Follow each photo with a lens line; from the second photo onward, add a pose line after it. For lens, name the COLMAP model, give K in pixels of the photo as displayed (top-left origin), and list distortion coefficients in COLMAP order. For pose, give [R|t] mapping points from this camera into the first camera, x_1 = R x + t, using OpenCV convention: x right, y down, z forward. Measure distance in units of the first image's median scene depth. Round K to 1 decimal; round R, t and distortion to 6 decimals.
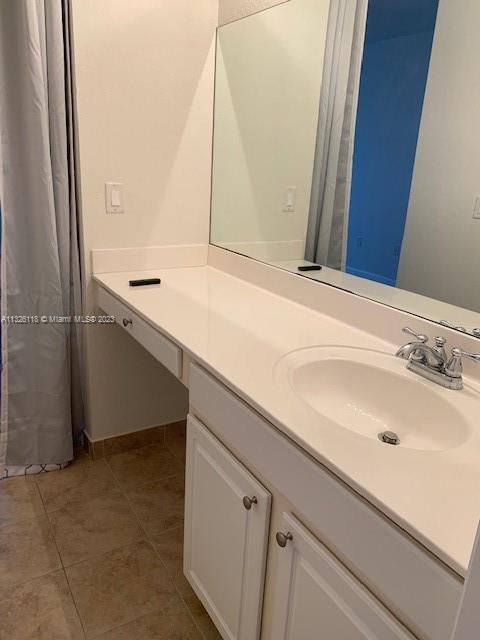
lens RADIAL K [[490.2, 0, 240.0], [0, 490.2, 320.0], [0, 0, 1]] dist [0.004786, 0.003511]
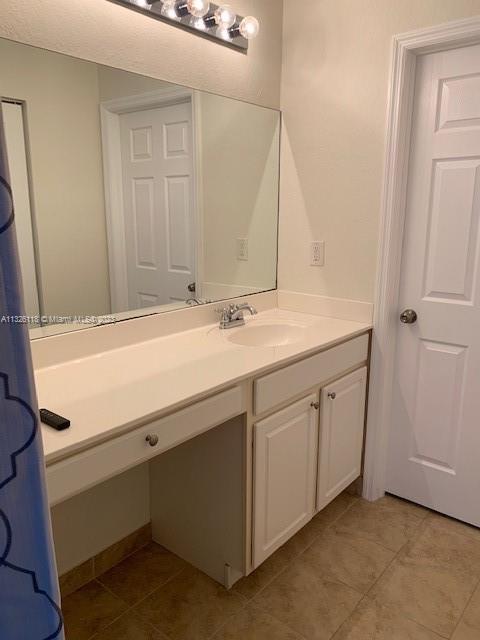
lens RADIAL K [[490.2, 0, 240.0], [0, 490.2, 320.0], [0, 0, 1]] dist [0.004786, 0.003511]
pose [[-0.320388, -0.258439, 0.911351, -1.012011], [0.276662, 0.894591, 0.350948, -0.427631], [-0.905985, 0.364576, -0.215116, 1.073704]]
